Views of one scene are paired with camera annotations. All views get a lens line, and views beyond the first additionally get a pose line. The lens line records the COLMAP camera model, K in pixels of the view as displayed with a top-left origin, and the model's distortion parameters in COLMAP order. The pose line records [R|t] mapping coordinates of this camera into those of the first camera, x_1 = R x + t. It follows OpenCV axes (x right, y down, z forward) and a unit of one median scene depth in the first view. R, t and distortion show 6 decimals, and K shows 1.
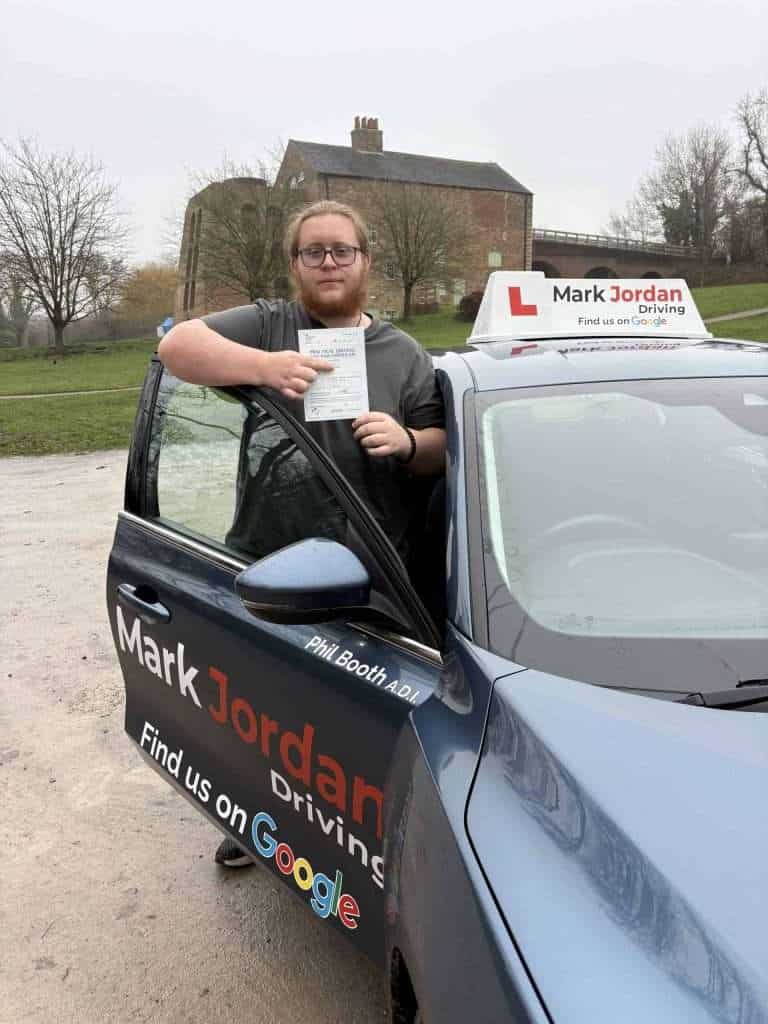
lens RADIAL K [[862.4, 0, 357.3], [0, 862.4, 503.6], [0, 0, 1]] dist [0.004370, 0.010252]
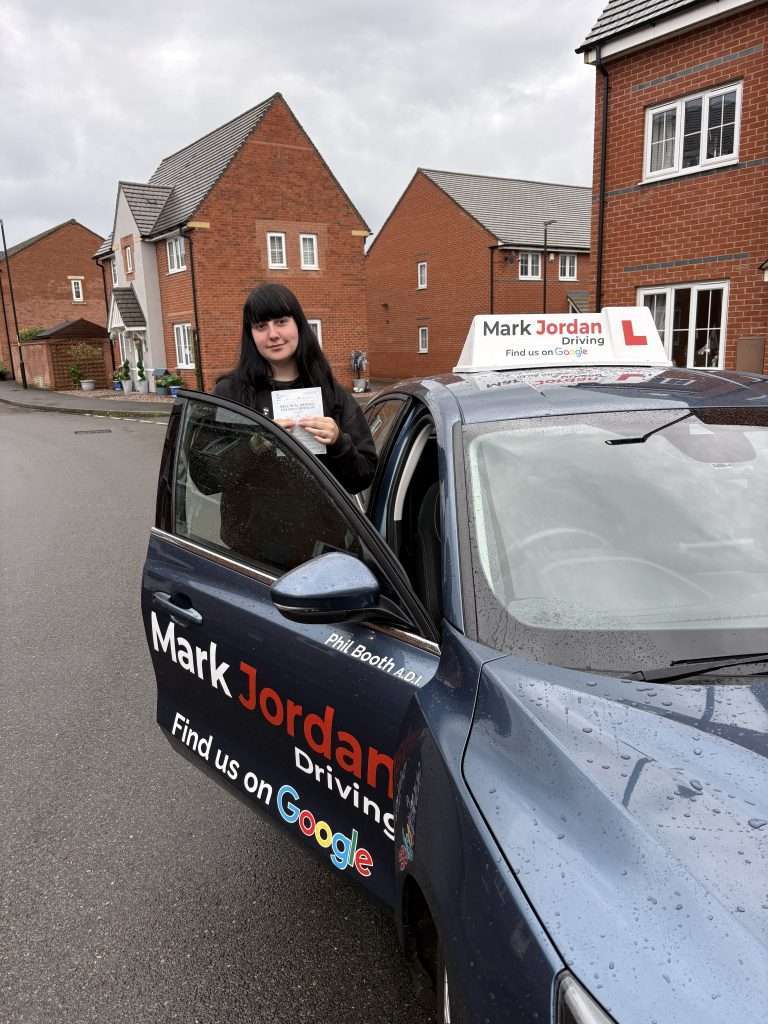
lens RADIAL K [[862.4, 0, 359.8], [0, 862.4, 507.4], [0, 0, 1]] dist [0.004370, 0.010252]
pose [[0.999684, -0.011271, 0.022479, -0.034753], [0.011290, 0.999936, -0.000714, -0.019611], [-0.022469, 0.000967, 0.999747, -0.189810]]
